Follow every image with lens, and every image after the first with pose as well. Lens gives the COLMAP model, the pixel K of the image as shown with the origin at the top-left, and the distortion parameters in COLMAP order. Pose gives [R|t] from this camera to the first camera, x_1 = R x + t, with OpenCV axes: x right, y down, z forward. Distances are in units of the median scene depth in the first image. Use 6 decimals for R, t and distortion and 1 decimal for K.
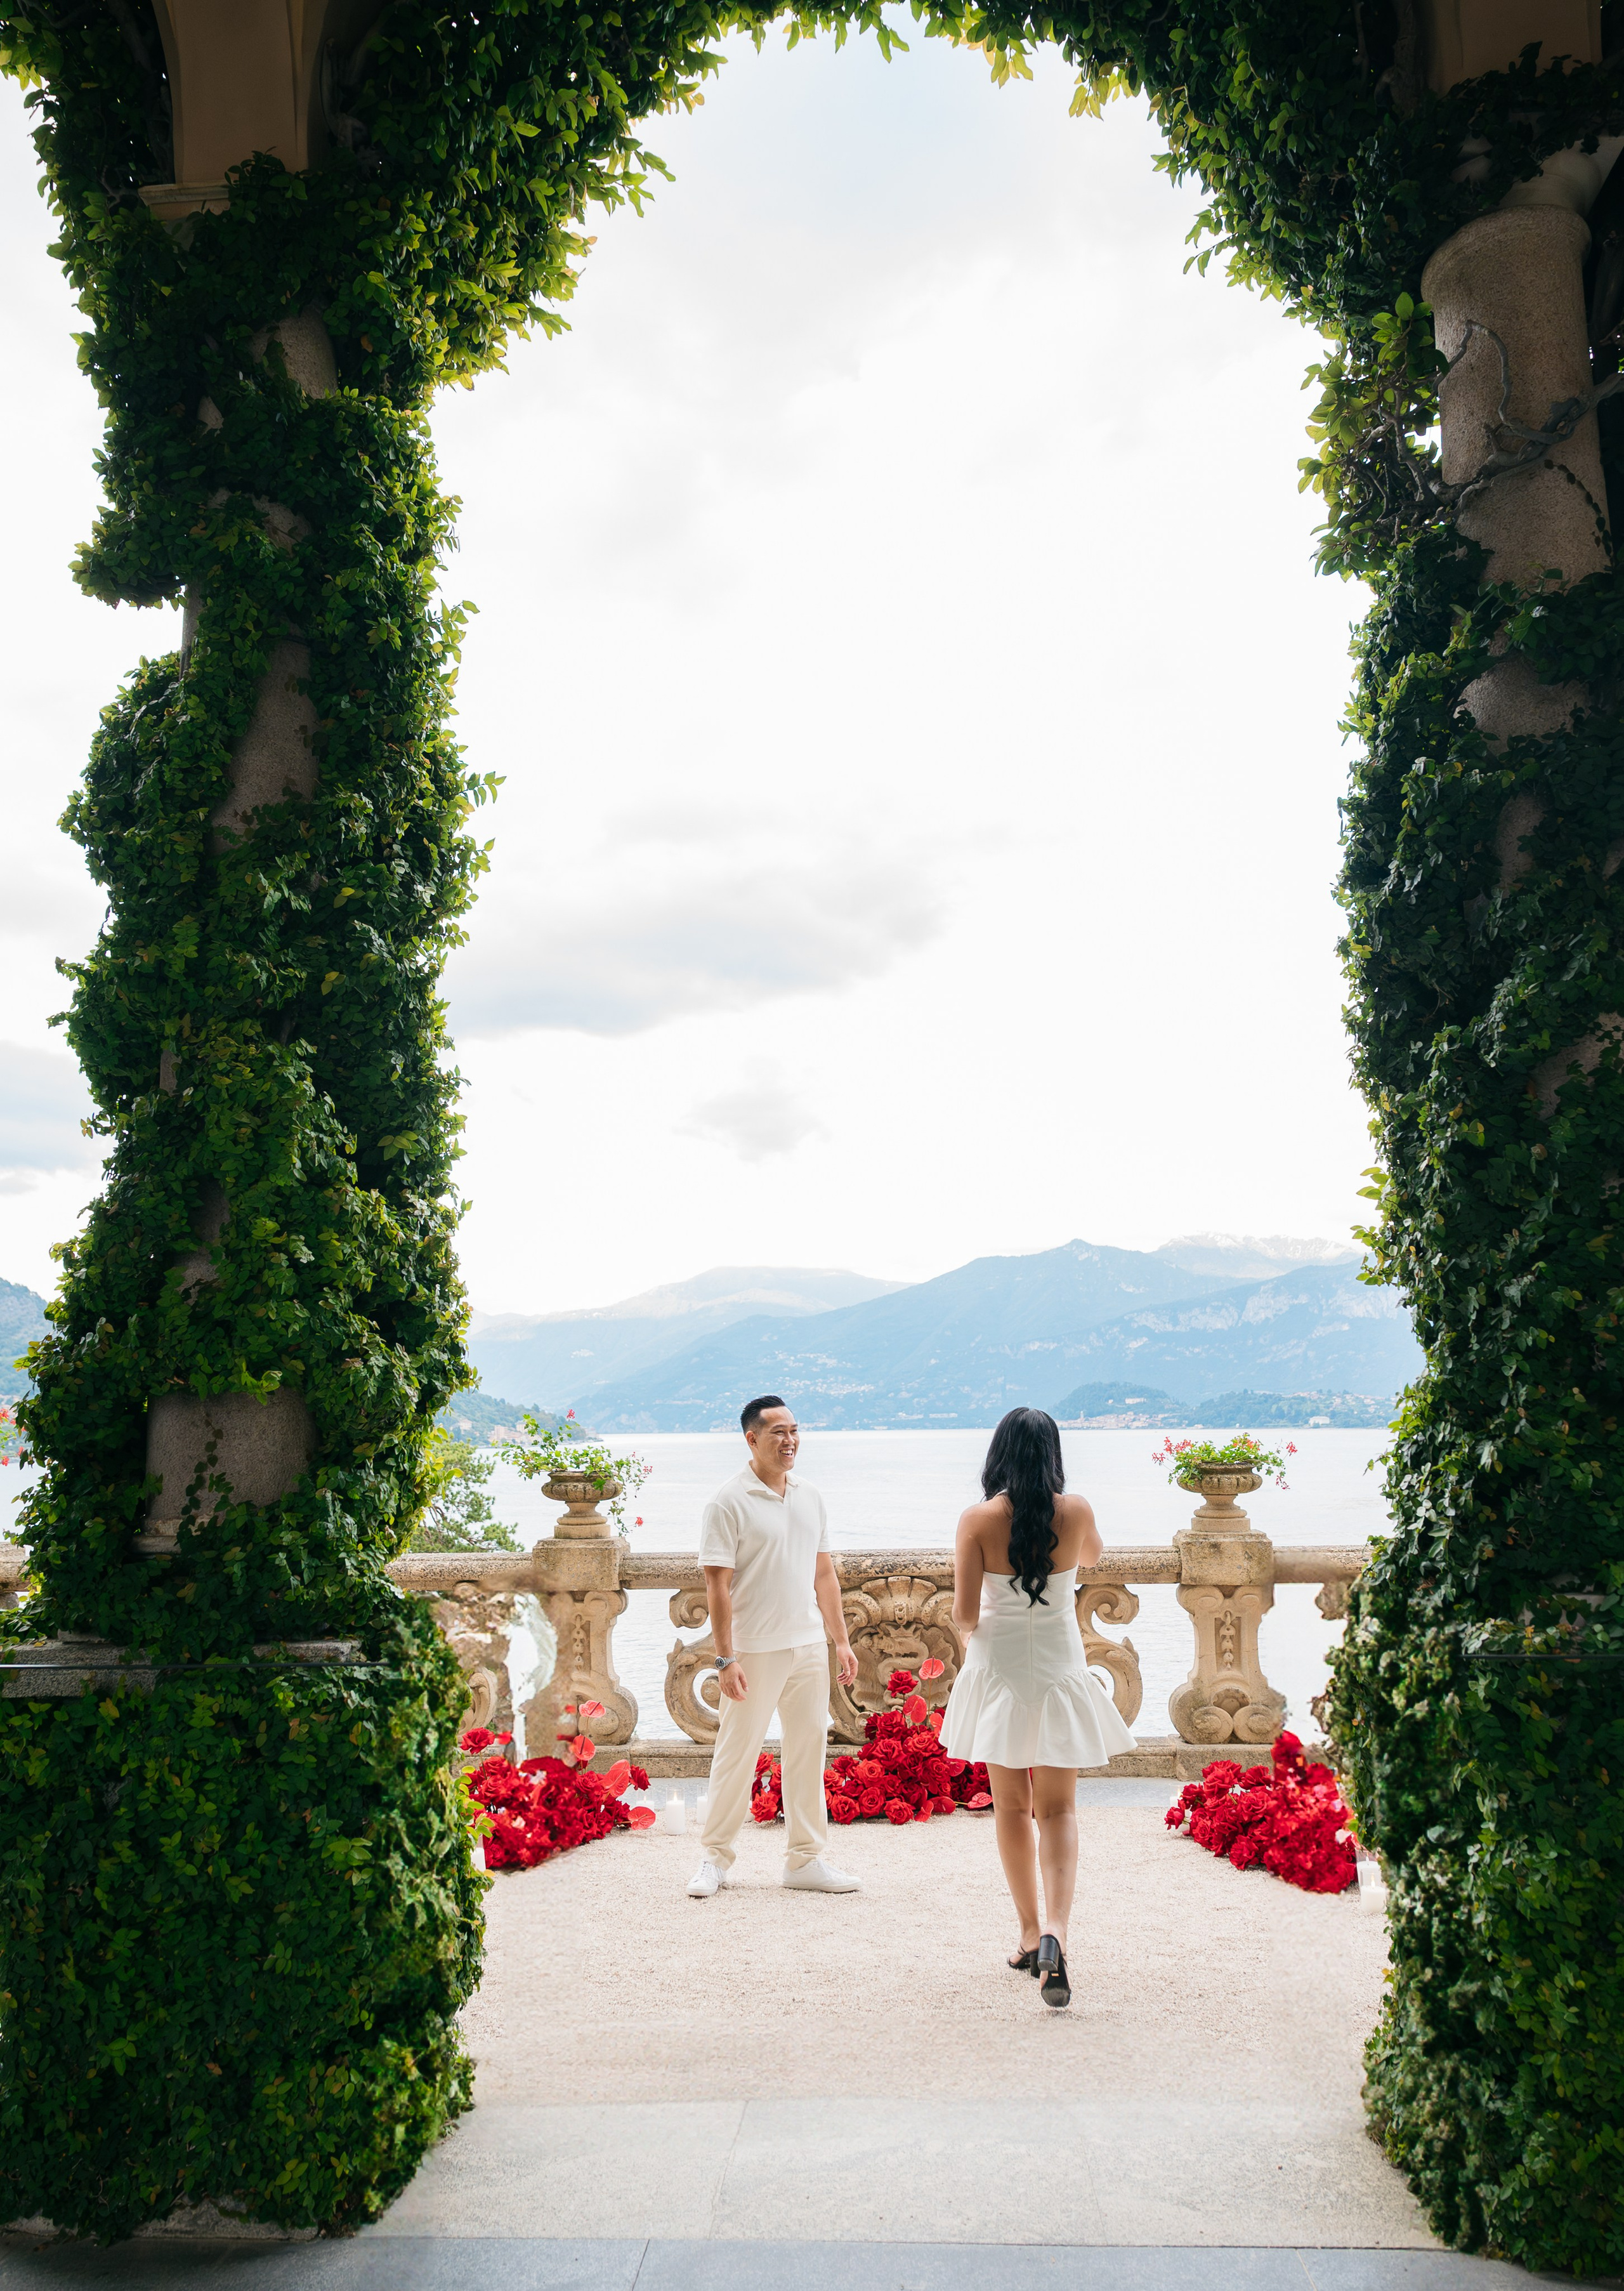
lens RADIAL K [[1692.8, 0, 796.0], [0, 1692.8, 1231.0], [0, 0, 1]] dist [-0.004692, 0.008253]
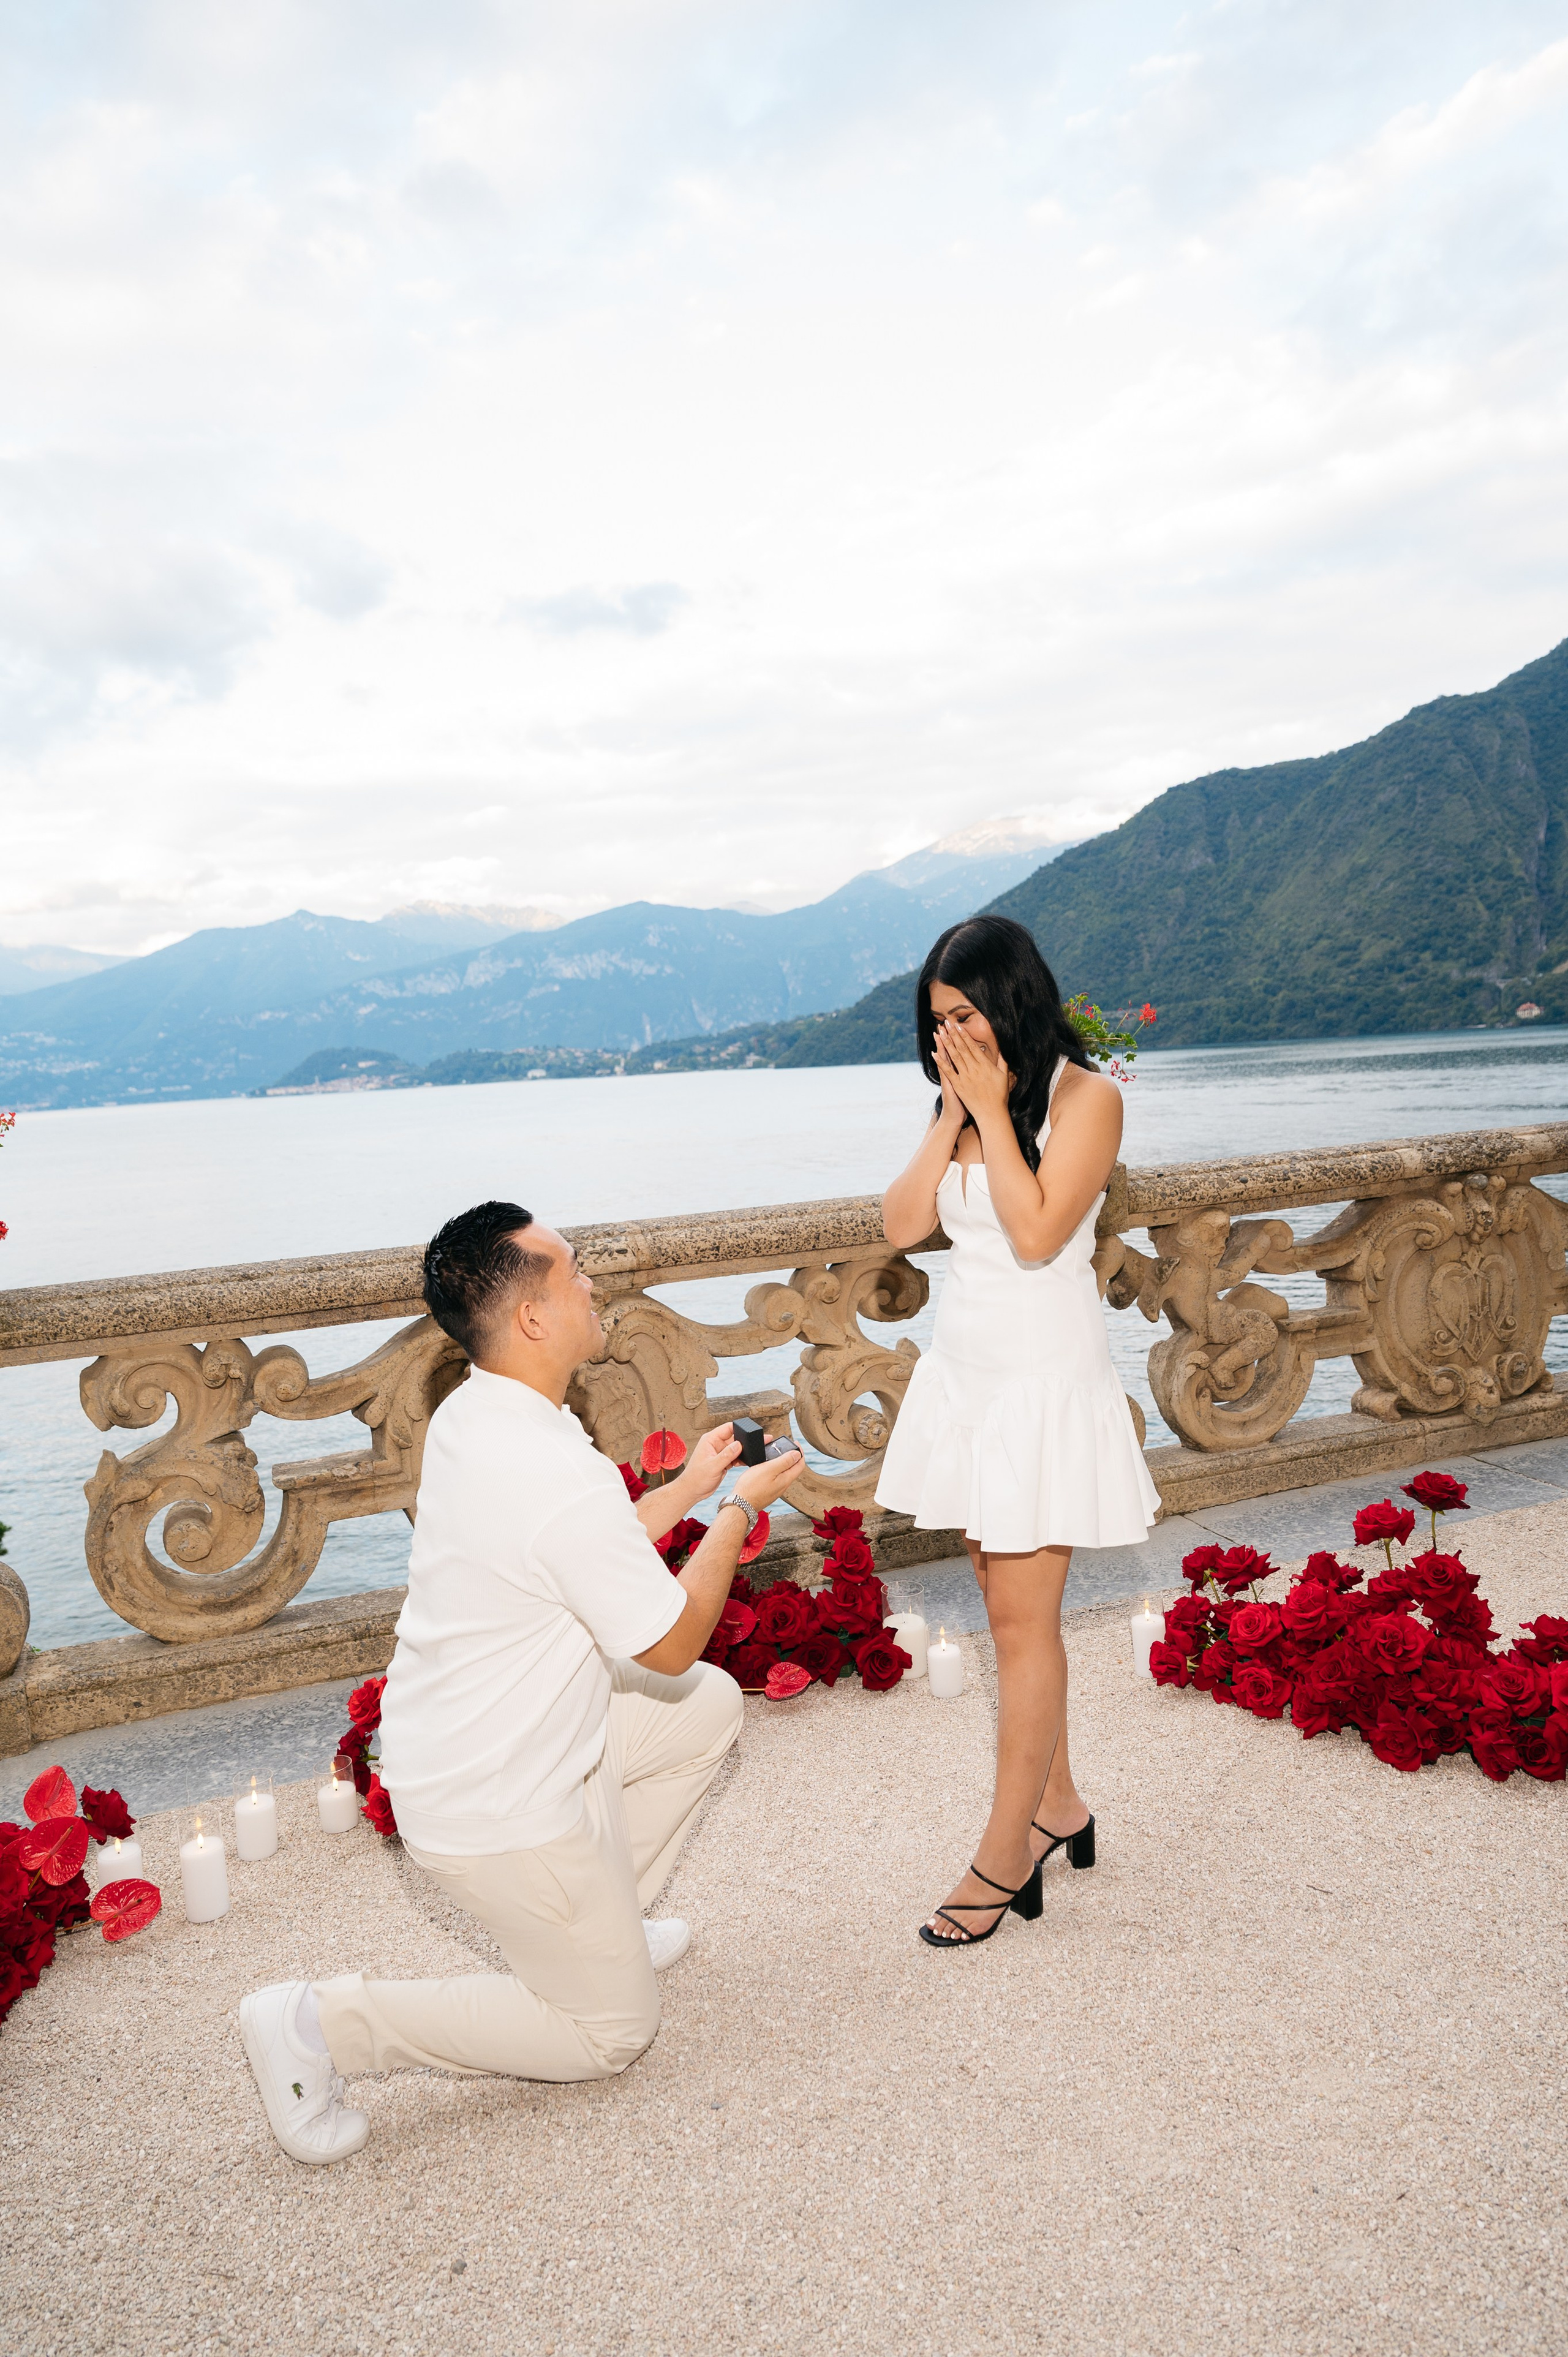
lens RADIAL K [[1588.5, 0, 763.0], [0, 1588.5, 1178.0], [0, 0, 1]] dist [0.000265, 0.003106]
pose [[0.903331, -0.081502, 0.421130, -0.168026], [0.007860, 0.984763, 0.173722, 0.160966], [-0.428873, -0.153618, 0.890208, 1.007947]]
